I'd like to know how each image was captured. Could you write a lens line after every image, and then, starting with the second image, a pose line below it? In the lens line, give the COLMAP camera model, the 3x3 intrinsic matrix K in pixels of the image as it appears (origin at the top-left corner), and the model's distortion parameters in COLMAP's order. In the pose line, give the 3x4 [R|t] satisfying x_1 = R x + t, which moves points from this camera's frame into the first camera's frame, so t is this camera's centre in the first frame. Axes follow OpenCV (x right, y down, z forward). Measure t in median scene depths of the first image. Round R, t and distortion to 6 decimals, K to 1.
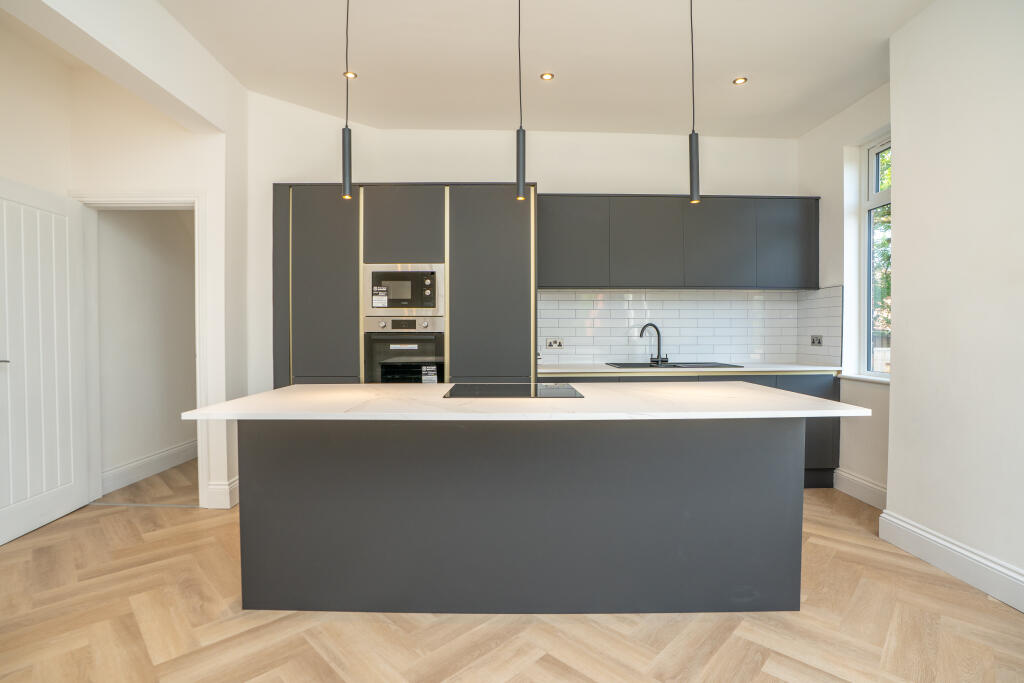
lens RADIAL K [[486.7, 0, 507.3], [0, 486.7, 340.6], [0, 0, 1]] dist [-0.074444, 0.028705]
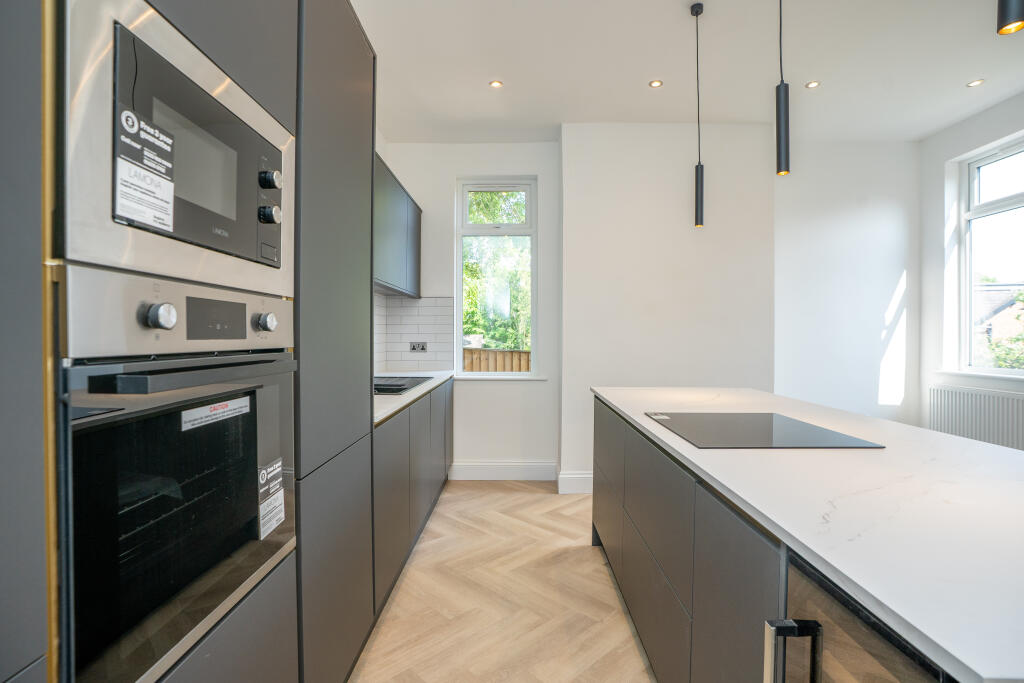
lens RADIAL K [[486.7, 0, 507.3], [0, 486.7, 340.6], [0, 0, 1]] dist [-0.074444, 0.028705]
pose [[0.031968, -0.009553, 0.999443, -0.445264], [0.012114, 0.999885, 0.009170, -0.023412], [-0.999415, 0.011814, 0.032080, 0.847104]]
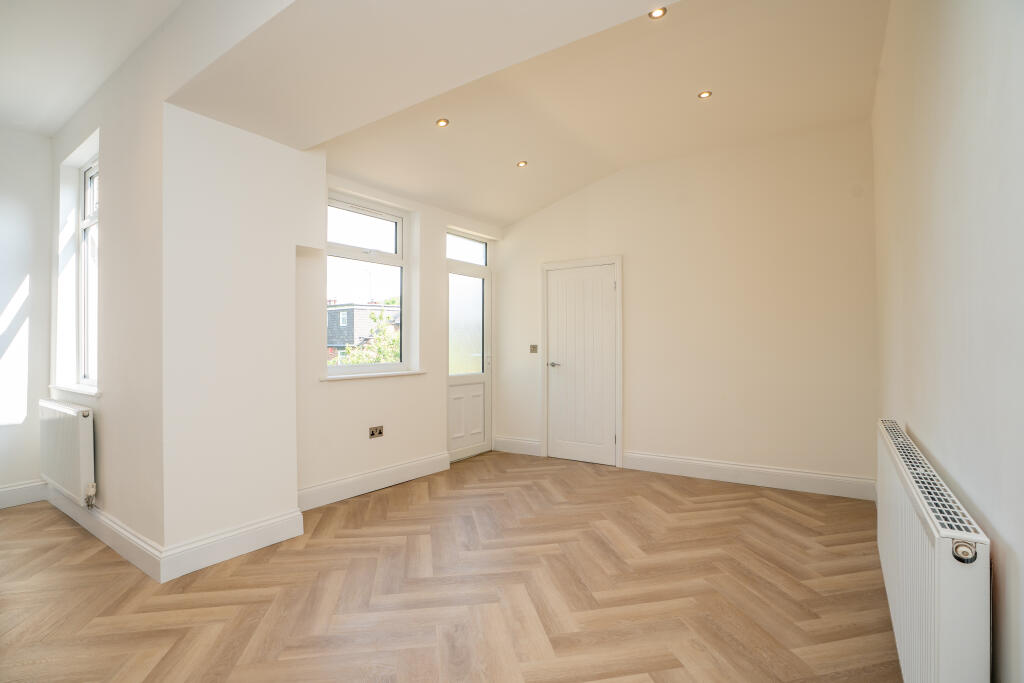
lens RADIAL K [[467.2, 0, 515.3], [0, 467.2, 339.8], [0, 0, 1]] dist [-0.077722, 0.025297]
pose [[-0.825080, 0.012361, 0.564881, -0.718475], [0.017676, 0.999836, 0.003938, -0.014523], [-0.564739, 0.013234, -0.825163, 0.096041]]
